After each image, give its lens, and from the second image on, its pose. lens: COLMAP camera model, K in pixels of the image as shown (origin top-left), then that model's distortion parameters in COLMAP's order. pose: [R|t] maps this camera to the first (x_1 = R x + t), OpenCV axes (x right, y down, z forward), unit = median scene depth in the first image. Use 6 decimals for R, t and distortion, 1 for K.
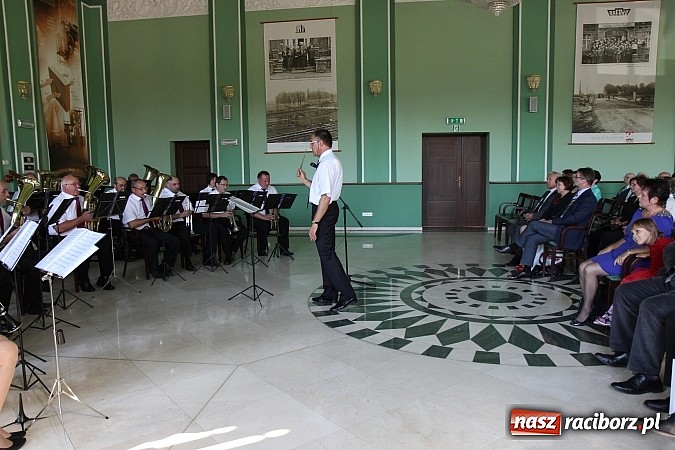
lens RADIAL K [[547.5, 0, 333.8], [0, 547.5, 225.3], [0, 0, 1]] dist [-0.100050, 0.138235]
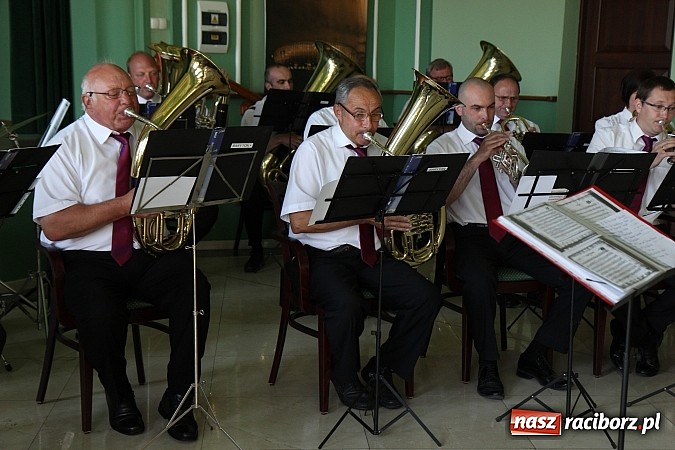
lens RADIAL K [[1092.4, 0, 344.1], [0, 1092.4, 215.3], [0, 0, 1]] dist [0.247787, 0.059623]
pose [[0.843729, 0.114251, -0.524470, -0.010207], [-0.089859, 0.993360, 0.071837, -0.038788], [0.529195, -0.013483, 0.848393, 0.306178]]
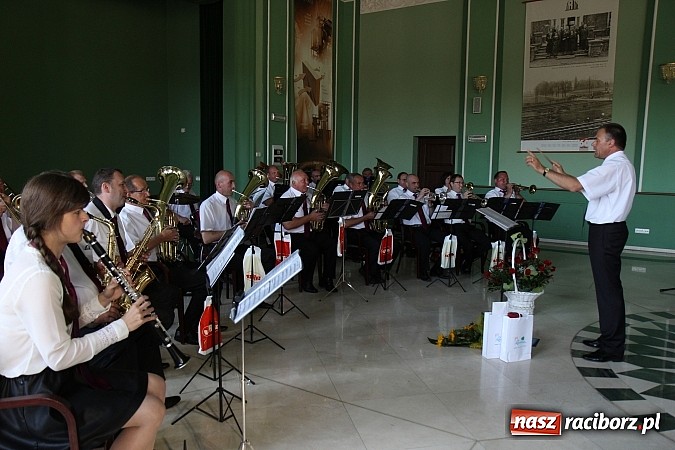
lens RADIAL K [[549.8, 0, 337.5], [0, 549.8, 225.0], [0, 0, 1]] dist [-0.084693, 0.118503]
pose [[0.909220, 0.076173, -0.409288, -0.022282], [-0.074433, 0.997021, 0.020204, -0.011613], [0.409608, 0.012094, 0.912181, 0.085338]]
